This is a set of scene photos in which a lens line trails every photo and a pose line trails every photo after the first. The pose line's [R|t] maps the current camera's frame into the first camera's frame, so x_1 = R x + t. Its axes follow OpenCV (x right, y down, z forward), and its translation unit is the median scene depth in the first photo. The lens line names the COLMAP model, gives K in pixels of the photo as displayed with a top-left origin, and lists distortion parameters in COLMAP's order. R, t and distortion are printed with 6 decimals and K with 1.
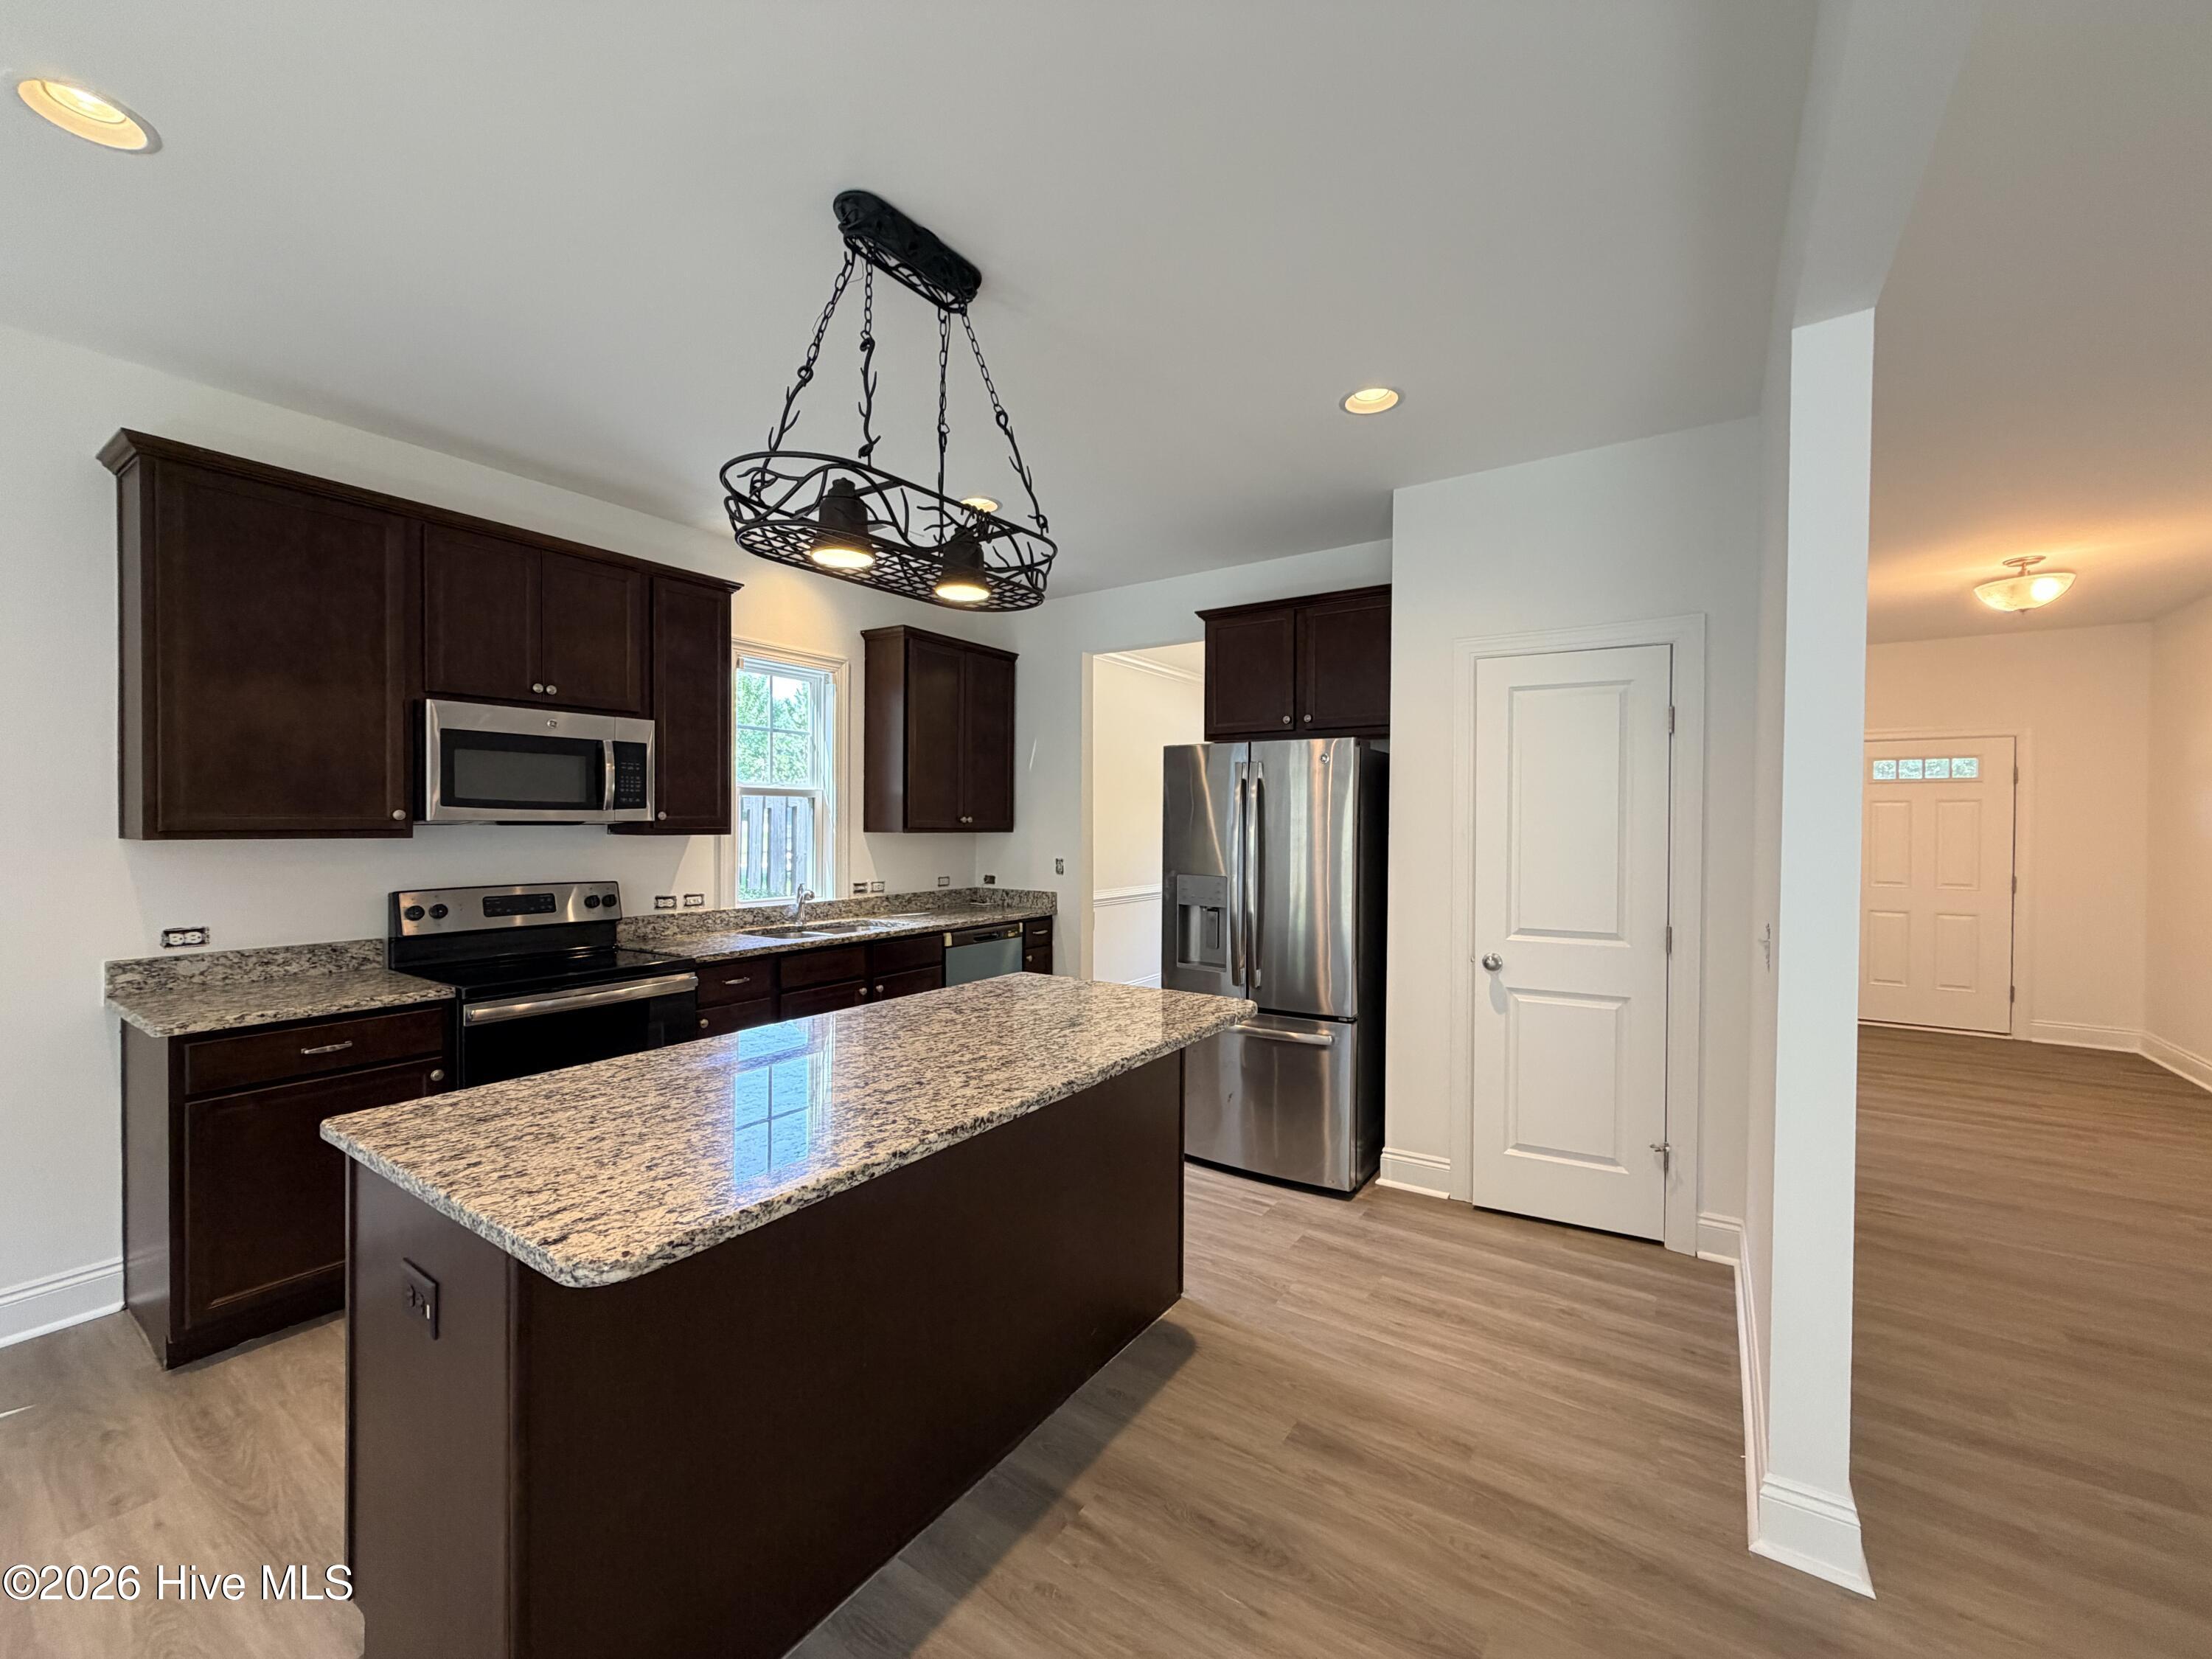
lens RADIAL K [[880.9, 0, 1101.4], [0, 880.9, 833.7], [0, 0, 1]] dist [0.000390, -0.000115]
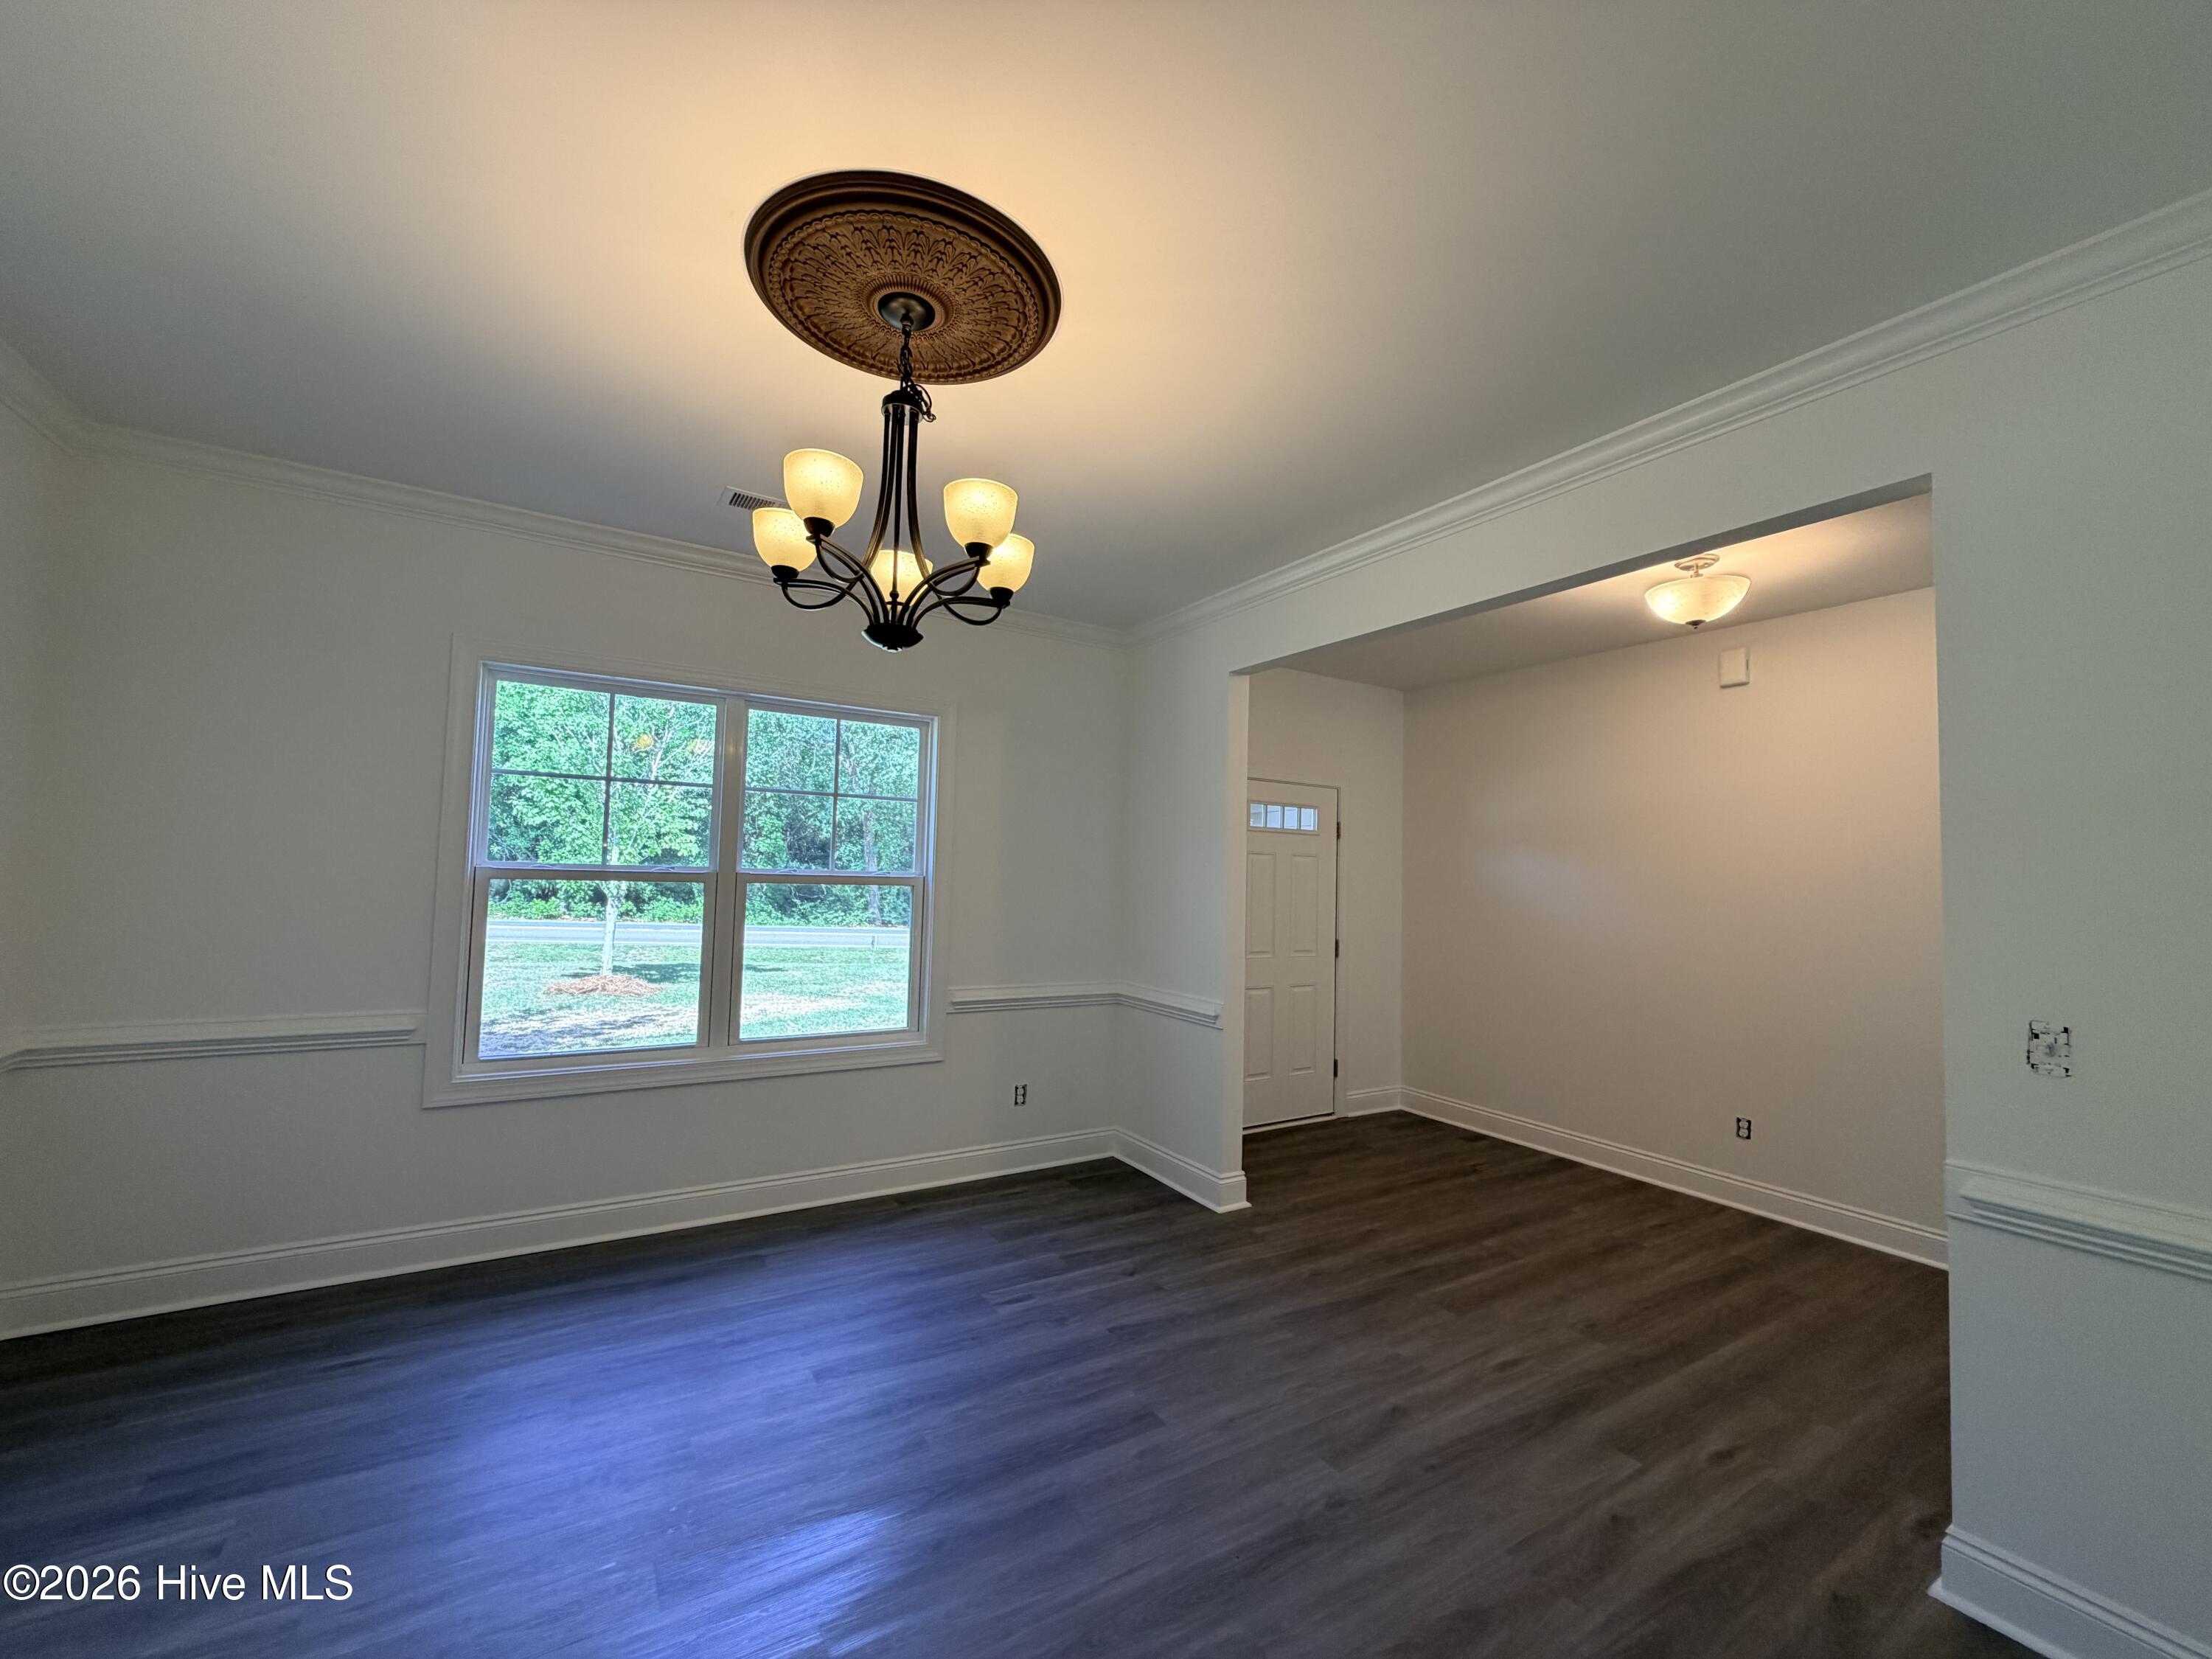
lens RADIAL K [[882.2, 0, 1094.1], [0, 882.2, 820.7], [0, 0, 1]] dist [-0.000480, -0.000060]
pose [[0.414932, 0.060853, 0.907815, 0.129421], [-0.013899, 0.998068, -0.060550, -0.027193], [-0.909746, 0.012506, 0.414977, 1.395732]]
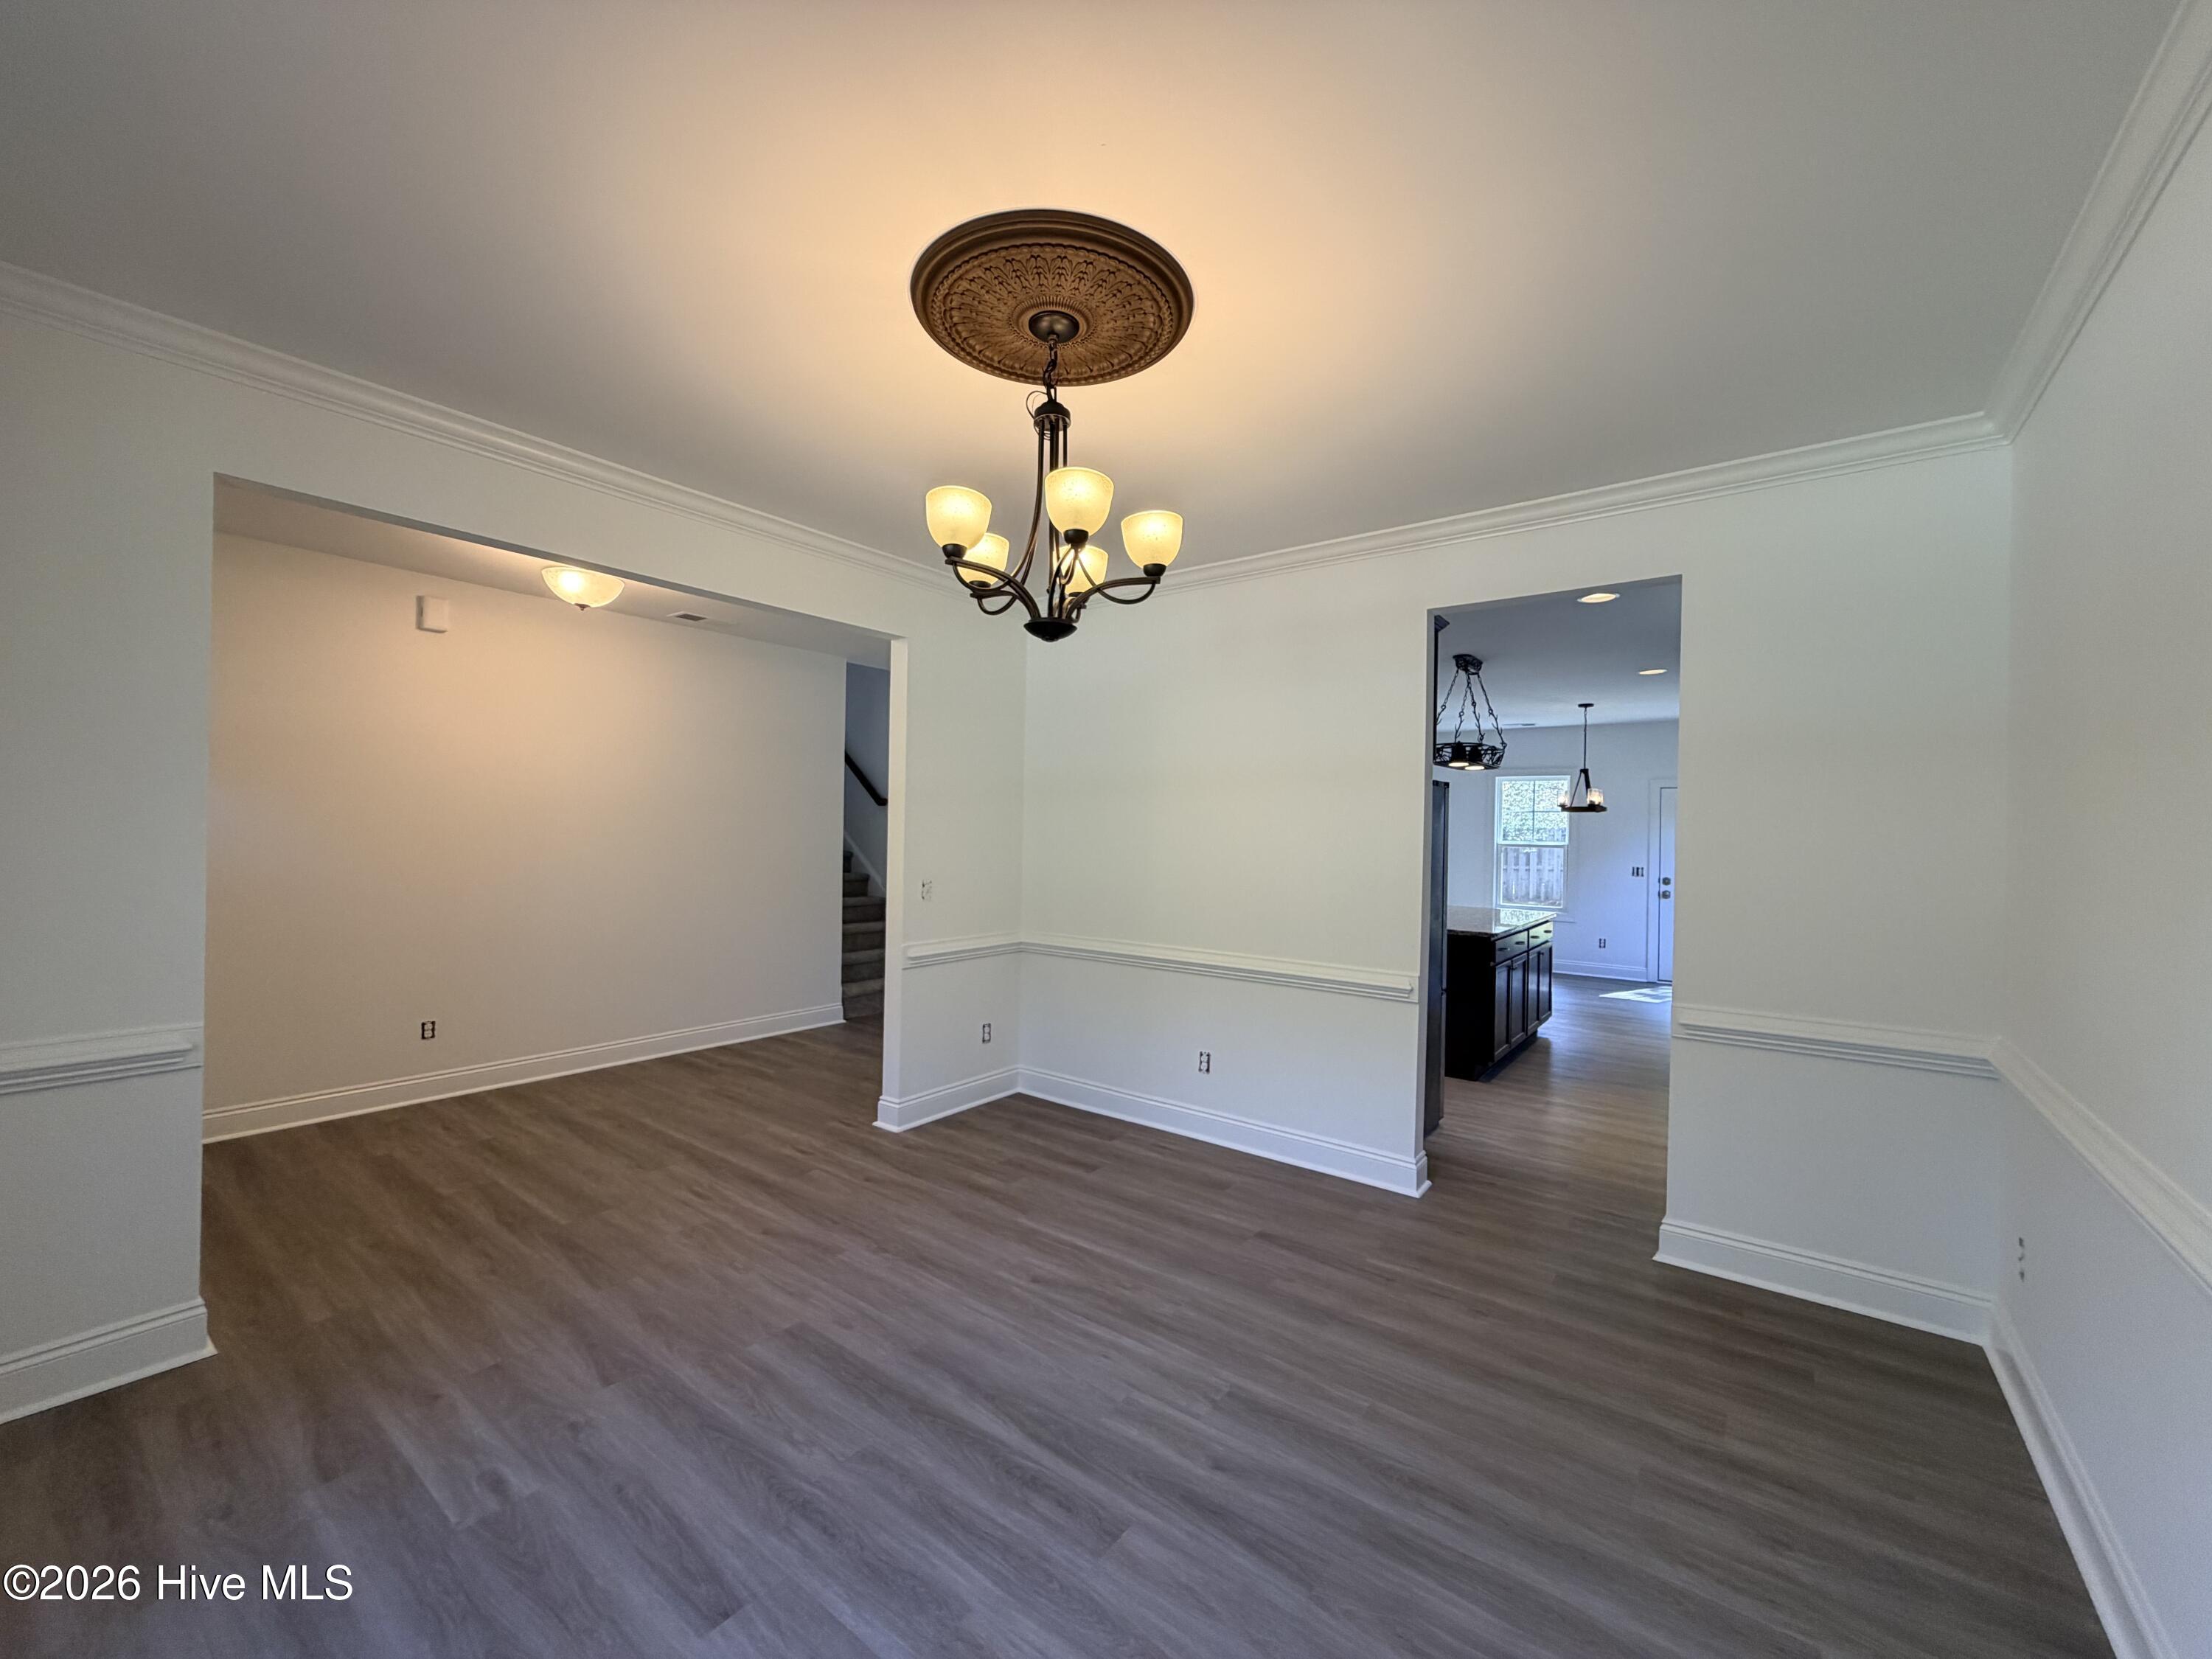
lens RADIAL K [[880.9, 0, 1101.4], [0, 880.9, 833.7], [0, 0, 1]] dist [0.000390, -0.000115]
pose [[-0.998211, -0.023669, 0.054912, 0.497965], [-0.022943, 0.999641, 0.013802, -0.037285], [-0.055219, 0.012518, -0.998396, 2.331028]]
